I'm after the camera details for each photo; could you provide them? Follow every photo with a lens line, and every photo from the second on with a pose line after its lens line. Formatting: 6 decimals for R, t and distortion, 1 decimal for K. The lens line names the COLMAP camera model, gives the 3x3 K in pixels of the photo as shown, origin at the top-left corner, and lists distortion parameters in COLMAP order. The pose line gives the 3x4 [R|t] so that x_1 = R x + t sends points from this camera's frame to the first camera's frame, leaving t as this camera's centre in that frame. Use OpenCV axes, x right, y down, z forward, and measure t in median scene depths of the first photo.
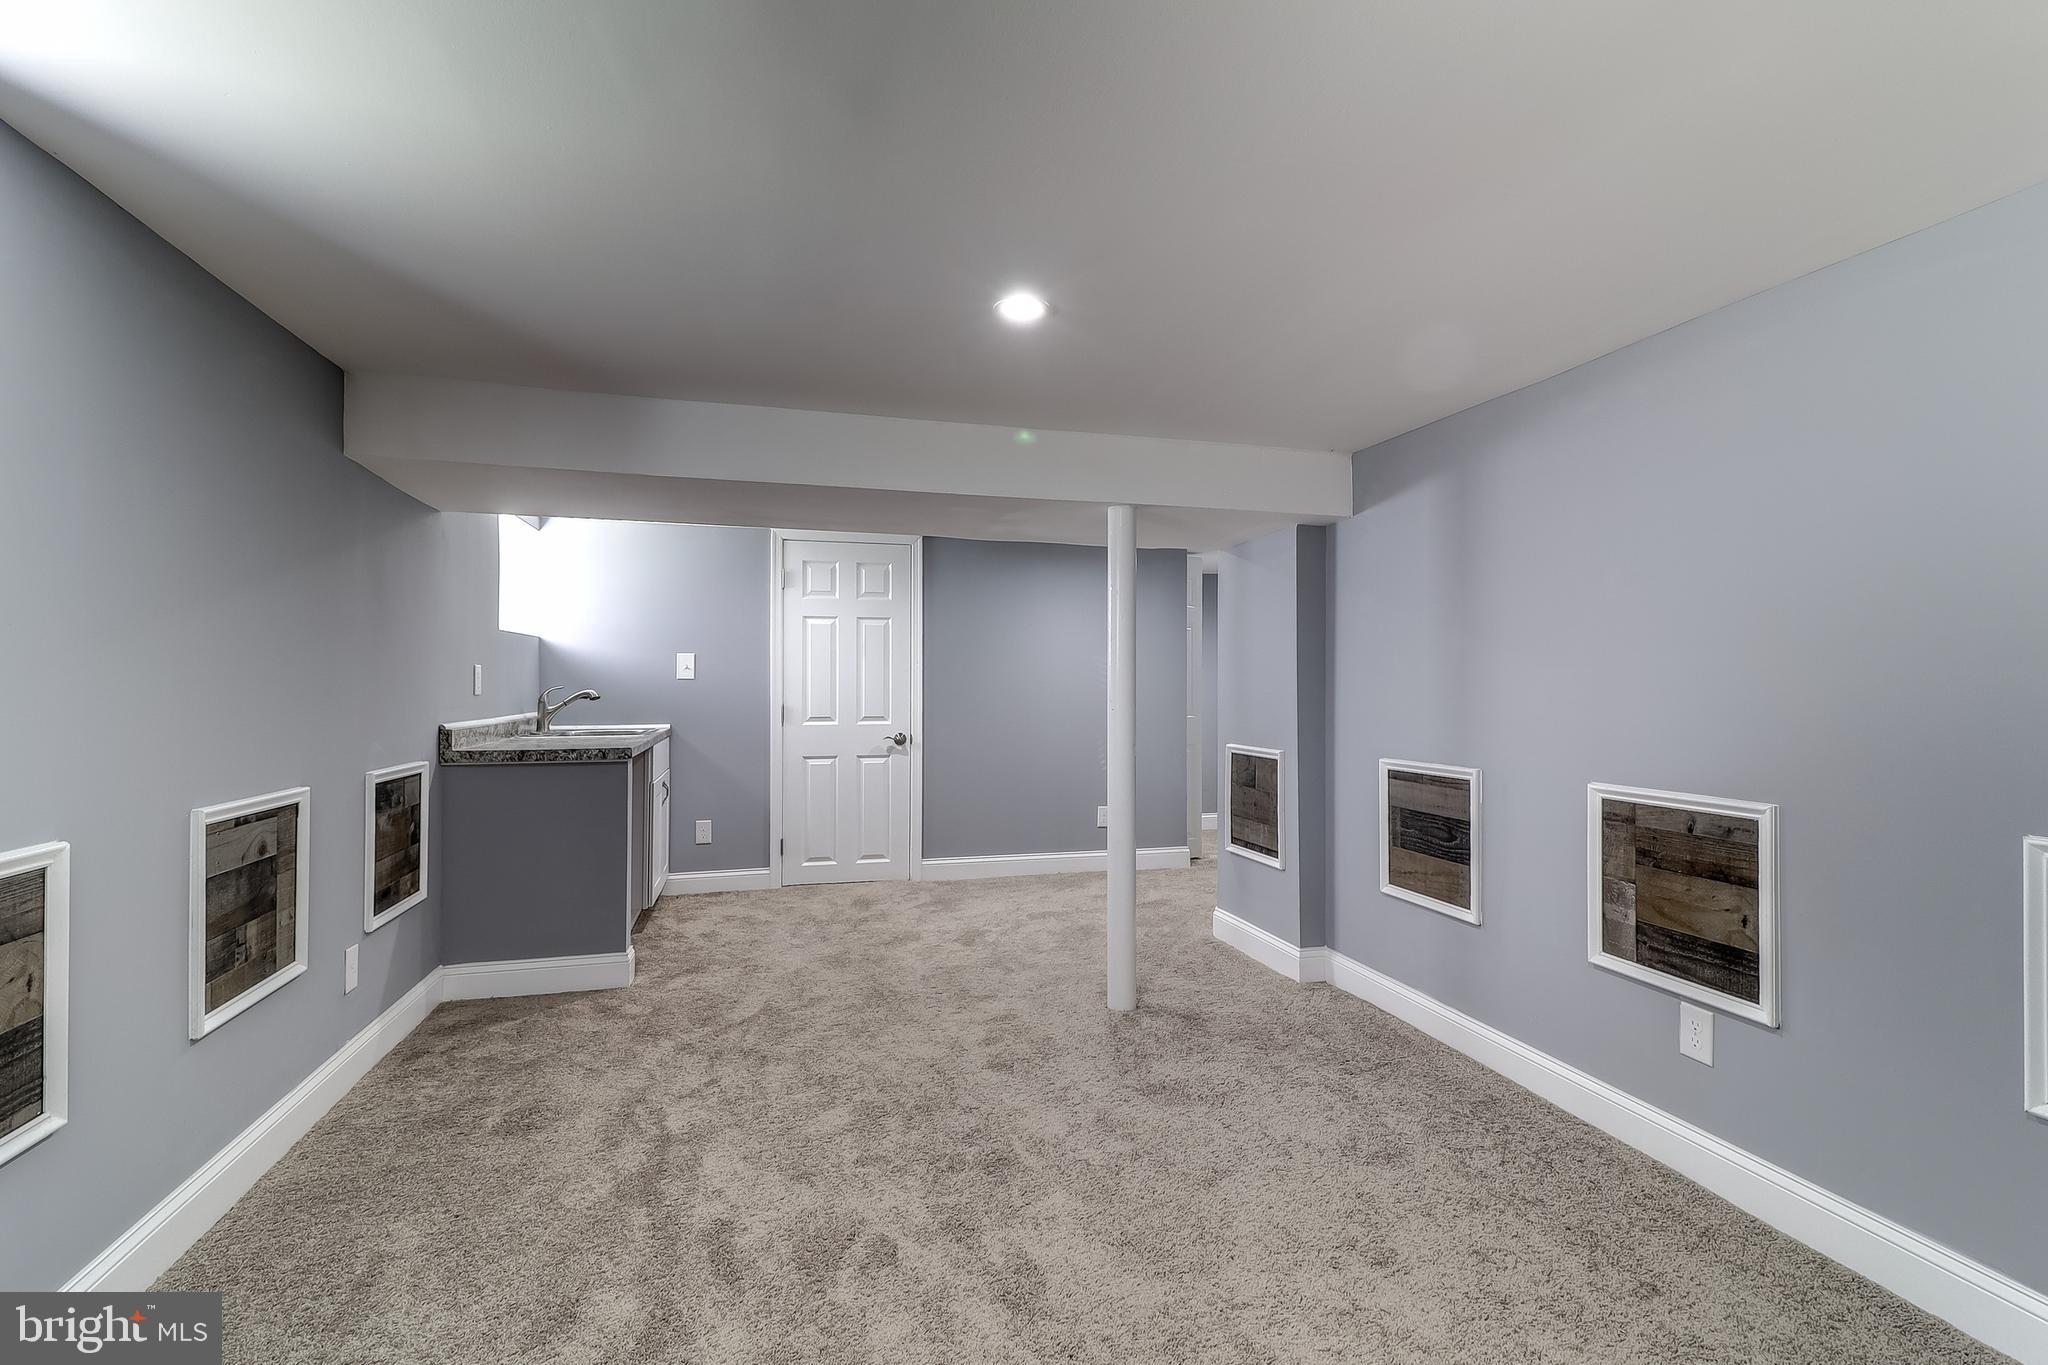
lens RADIAL K [[931.4, 0, 1027.7], [0, 931.4, 674.3], [0, 0, 1]] dist [0.002363, -0.000402]
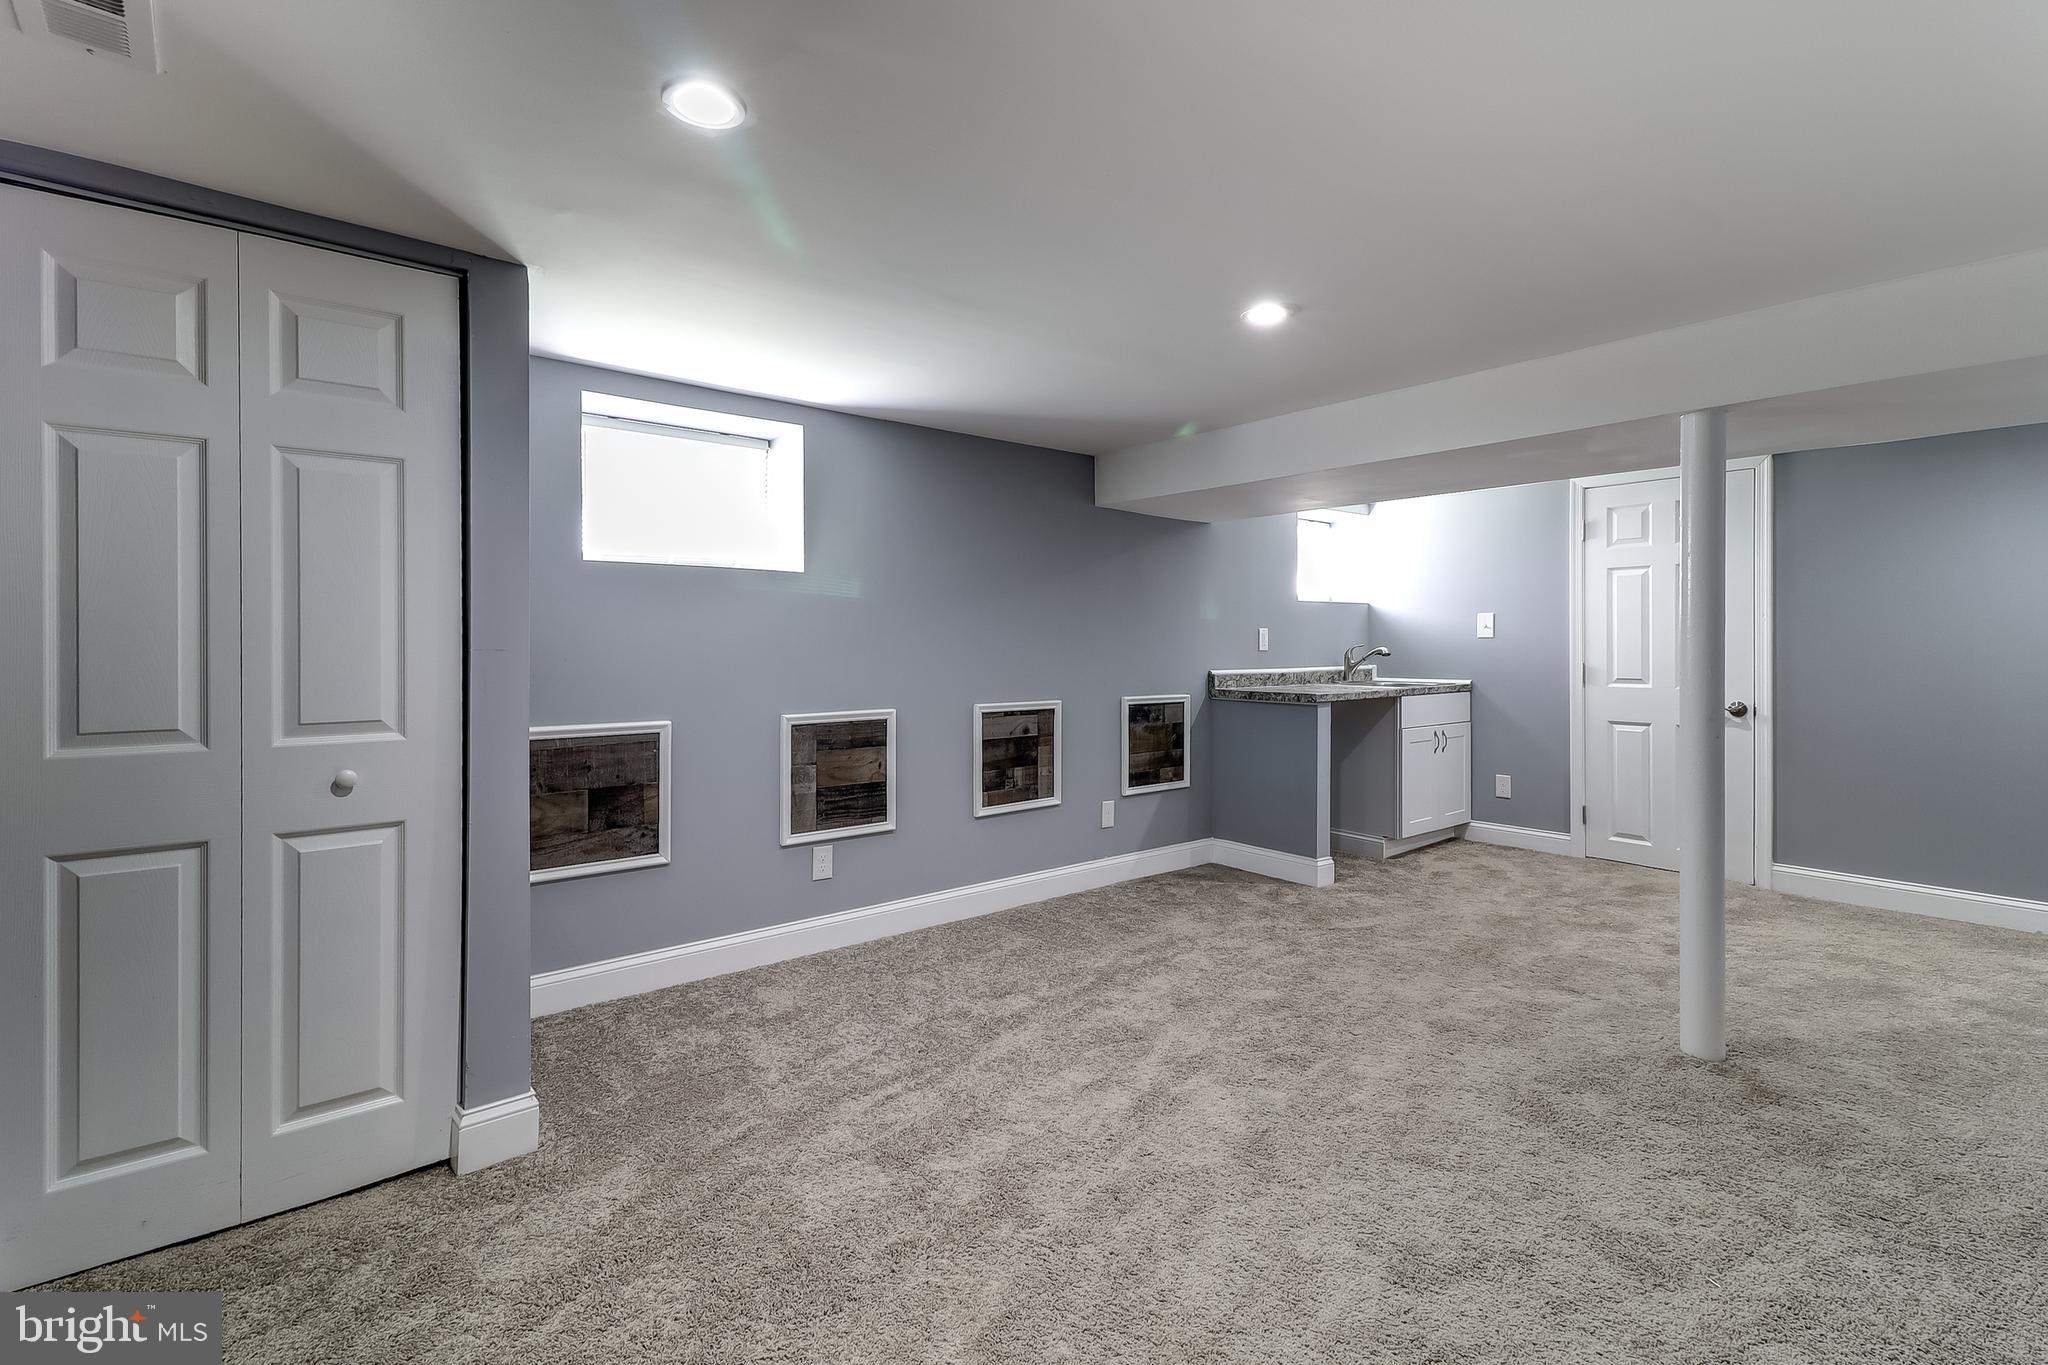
lens RADIAL K [[928.3, 0, 1026.5], [0, 928.3, 642.7], [0, 0, 1]] dist [0.001408, -0.010335]
pose [[0.401753, -0.000172, -0.915748, 0.633098], [0.010033, 0.999941, 0.004214, 0.002222], [0.915693, -0.010880, 0.401731, 0.182876]]
